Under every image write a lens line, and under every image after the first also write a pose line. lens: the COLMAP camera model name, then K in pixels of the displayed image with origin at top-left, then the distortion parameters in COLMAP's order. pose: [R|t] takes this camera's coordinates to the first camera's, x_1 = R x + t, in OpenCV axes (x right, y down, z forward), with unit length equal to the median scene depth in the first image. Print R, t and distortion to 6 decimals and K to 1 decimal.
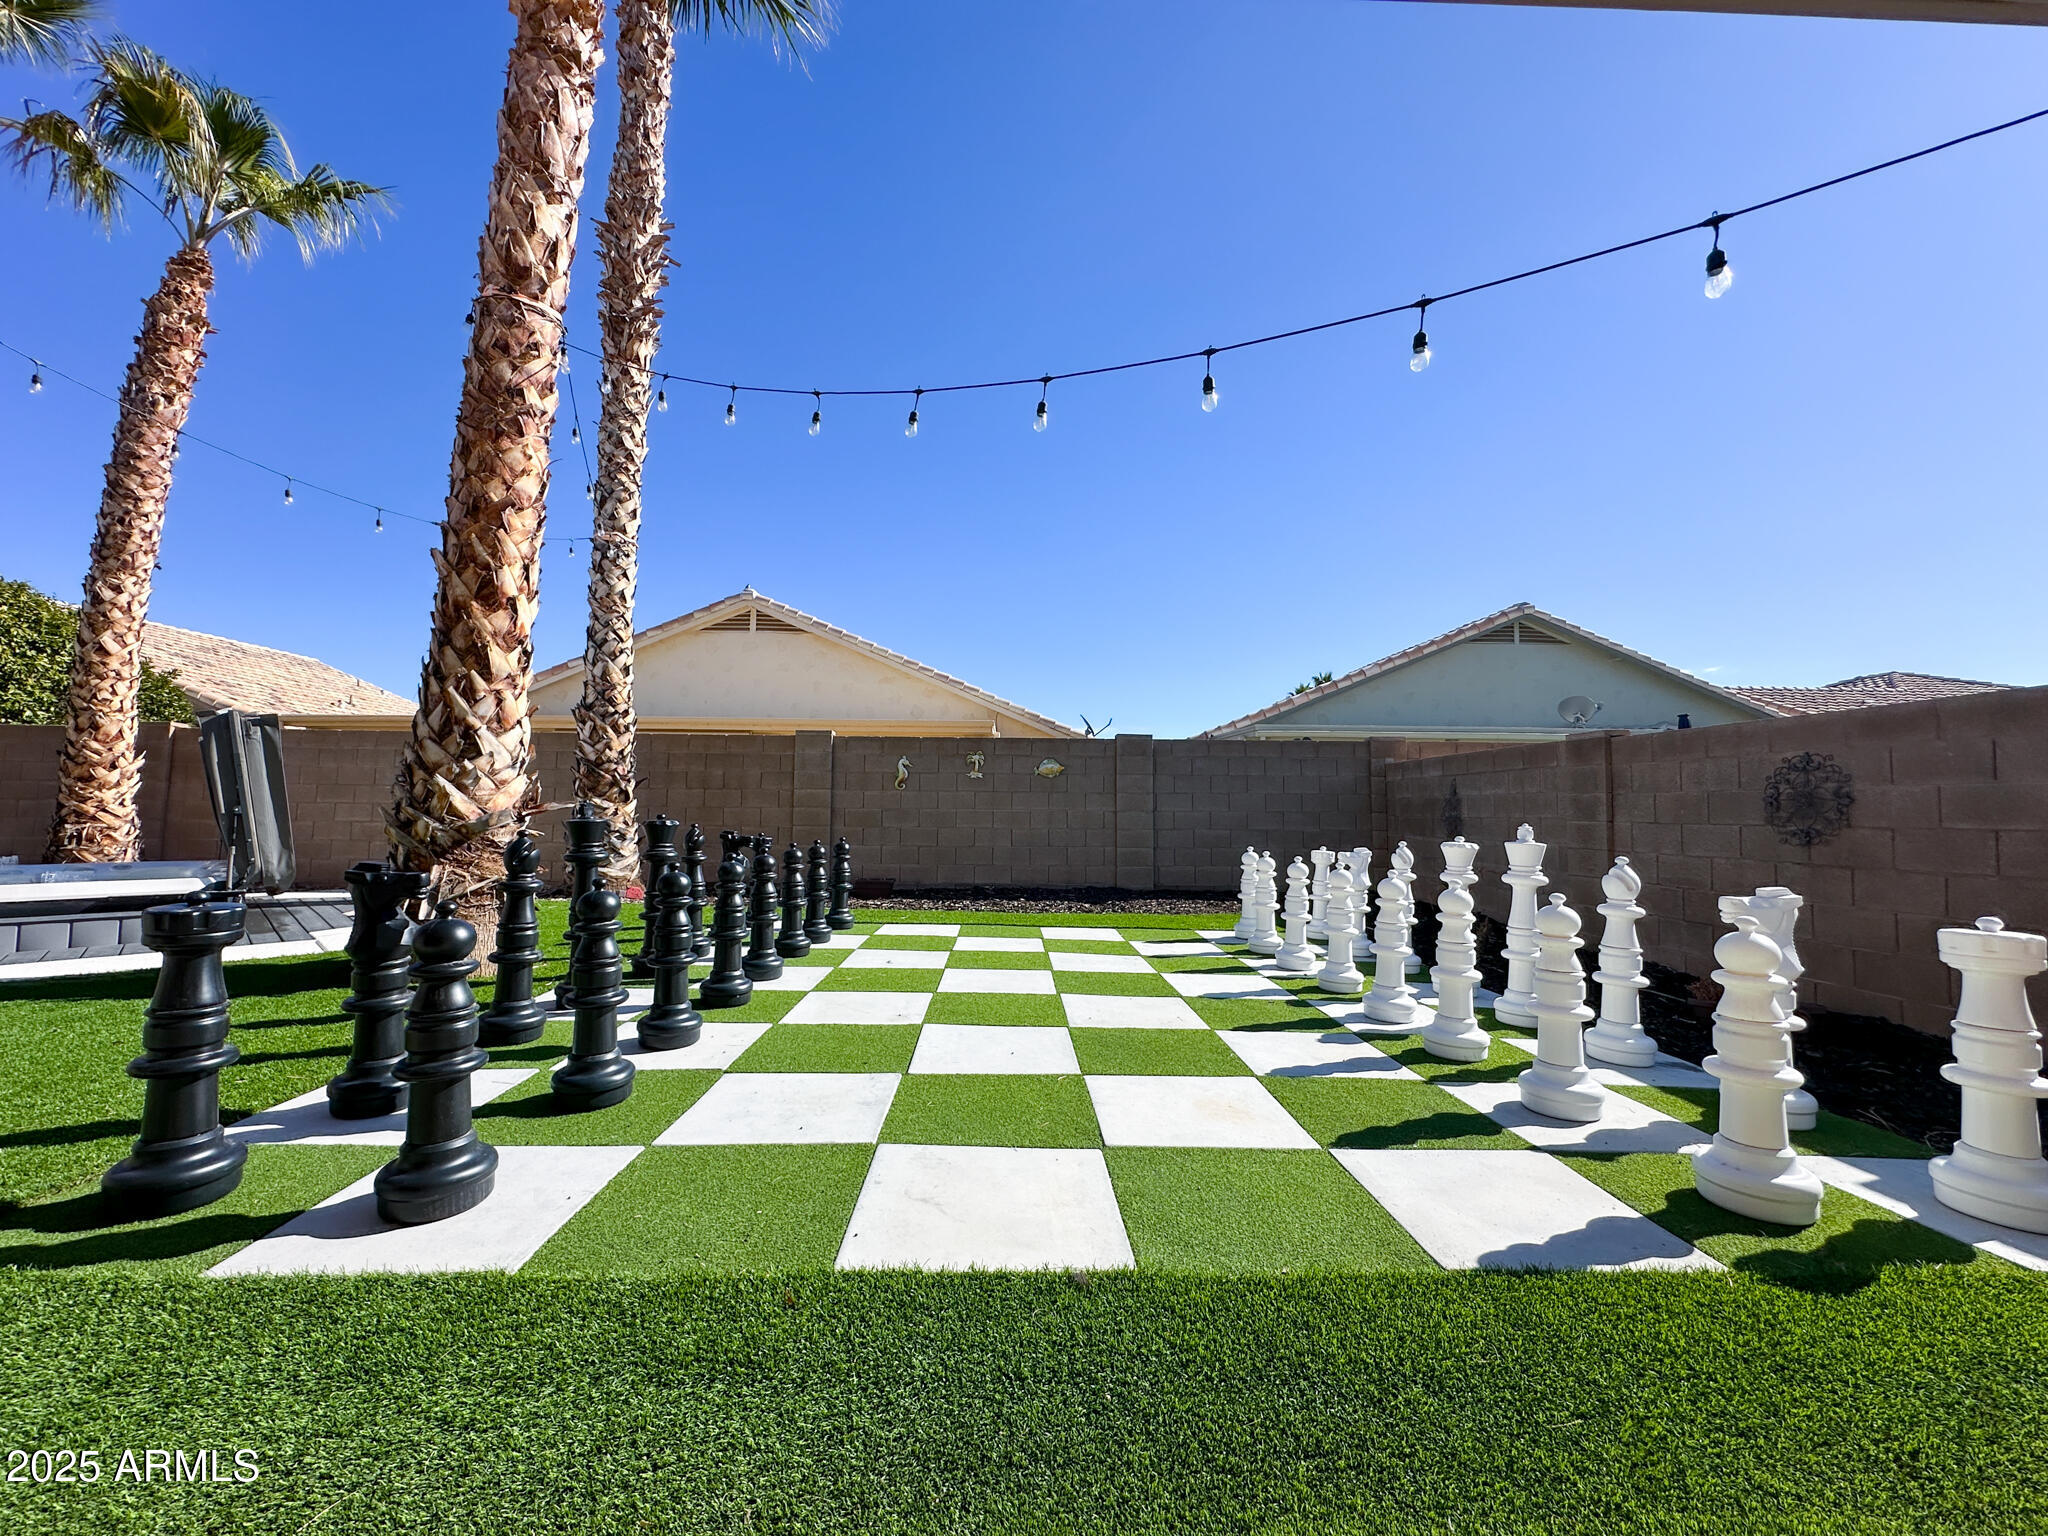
lens RADIAL K [[817.5, 0, 1027.9], [0, 817.5, 767.9], [0, 0, 1]] dist [-0.006525, 0.000795]
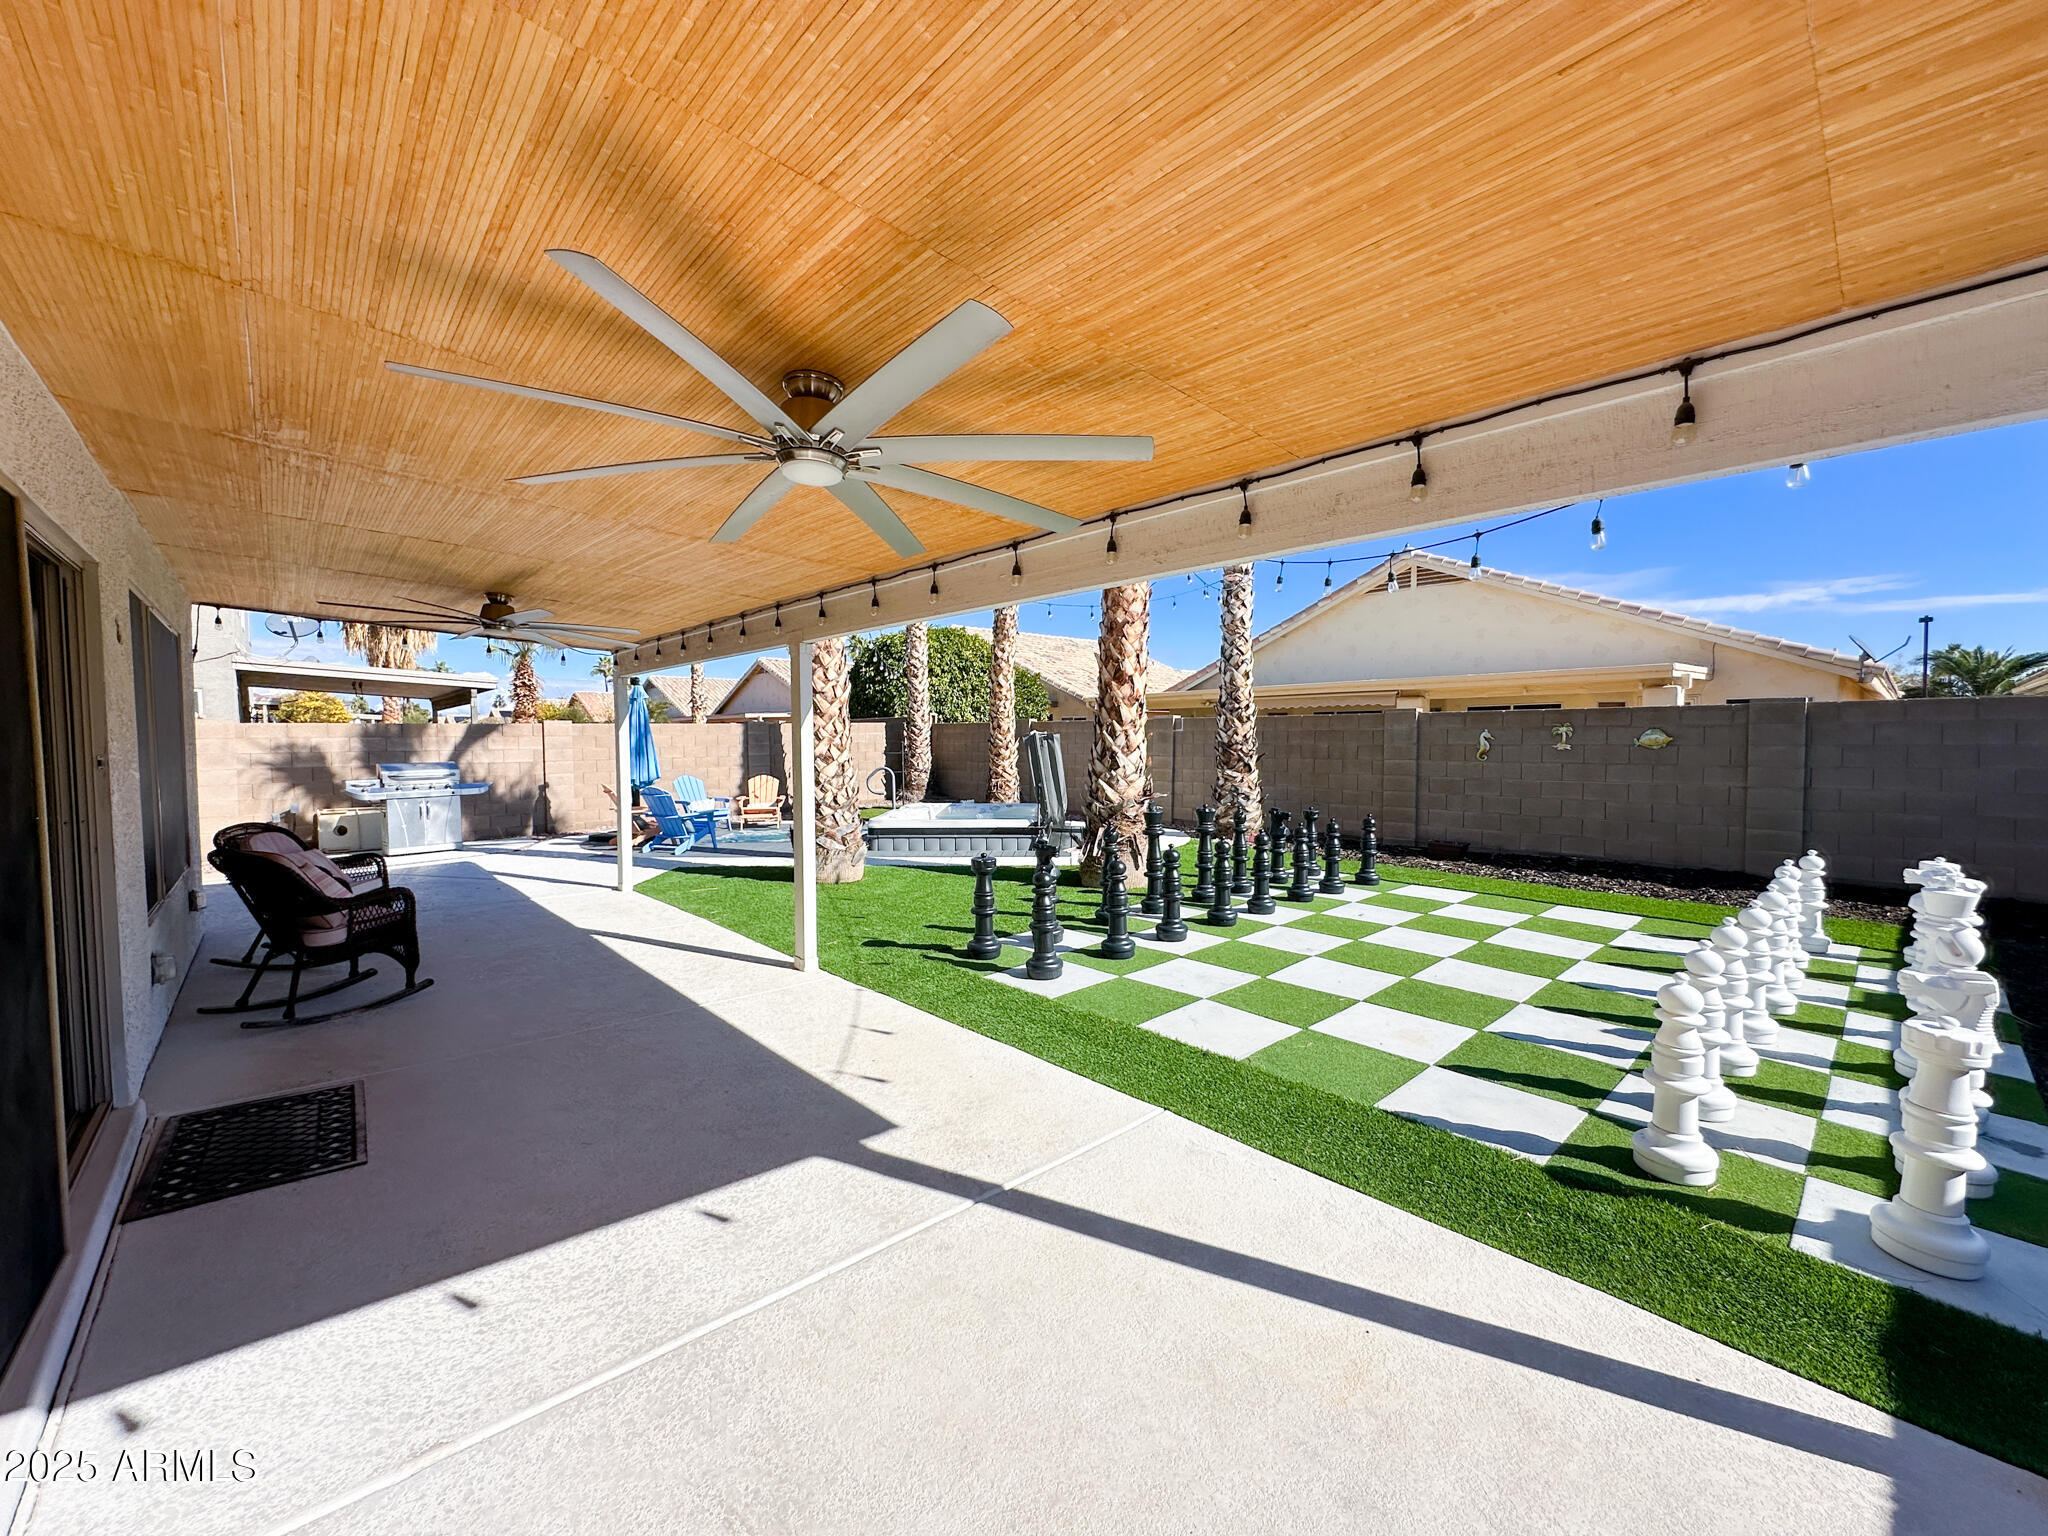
lens RADIAL K [[817.5, 0, 1021.9], [0, 817.5, 768.5], [0, 0, 1]] dist [-0.006525, 0.000795]
pose [[0.651424, 0.015820, -0.758549, 0.438720], [0.056037, 0.996049, 0.068897, -0.117755], [0.756642, -0.087388, 0.647963, -0.260662]]
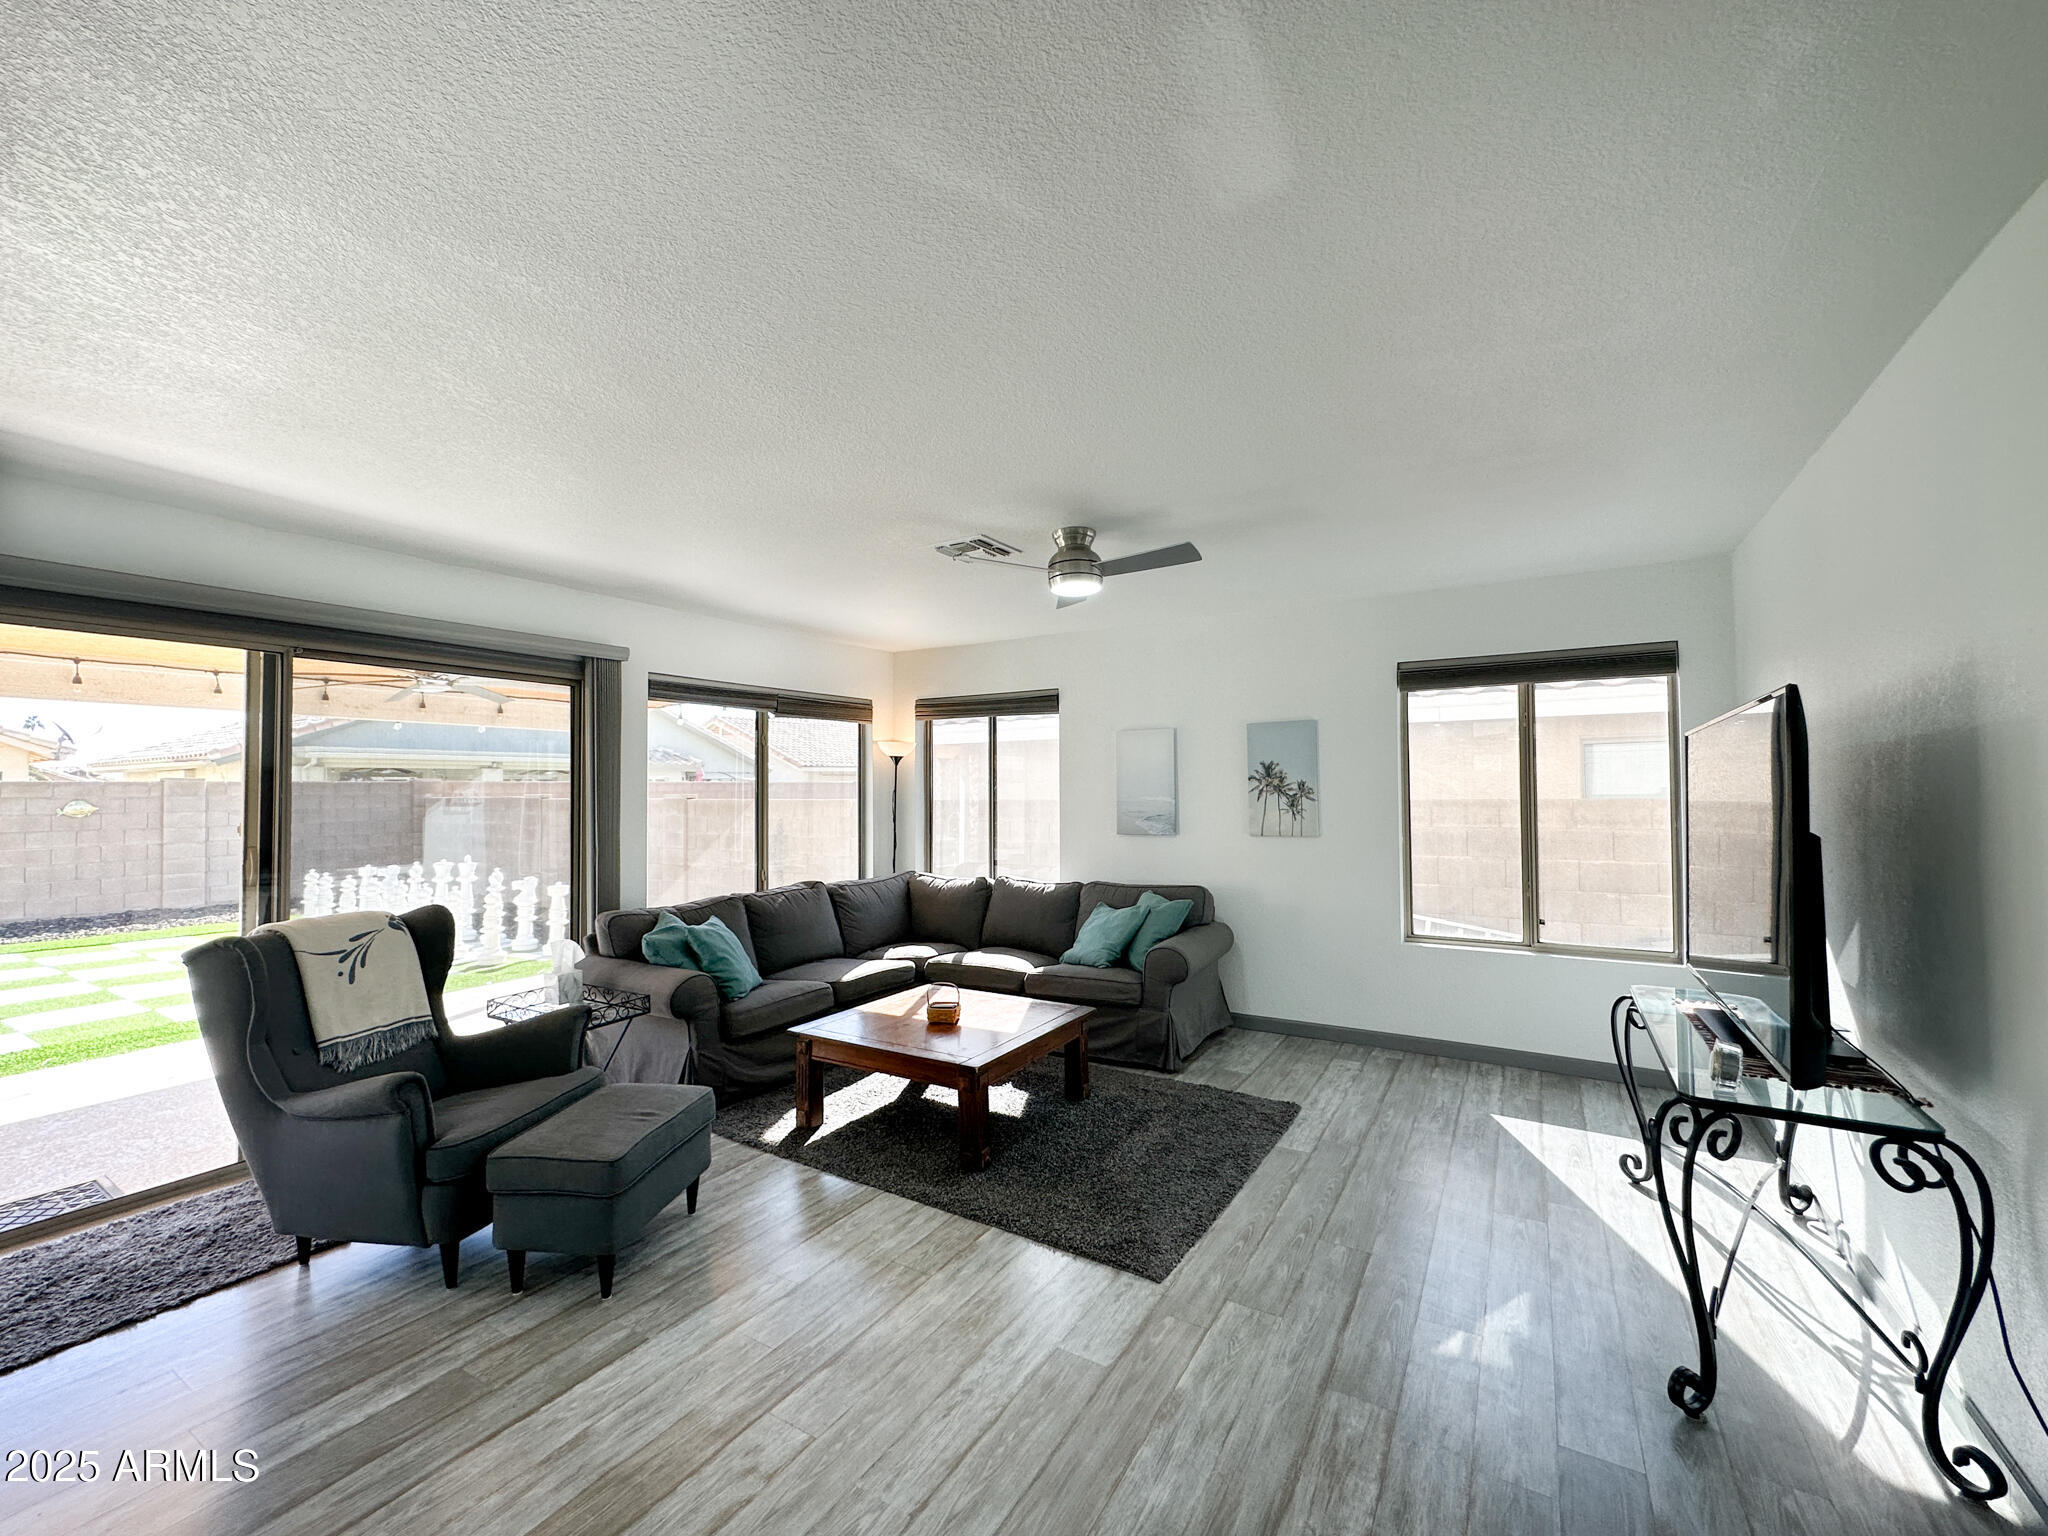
lens RADIAL K [[817.5, 0, 1034.0], [0, 817.5, 756.1], [0, 0, 1]] dist [-0.006525, 0.000795]
pose [[0.524940, 0.023631, 0.850811, -0.388433], [-0.036666, 0.999314, -0.005133, -0.190538], [-0.850349, -0.028501, 0.525446, -1.156284]]
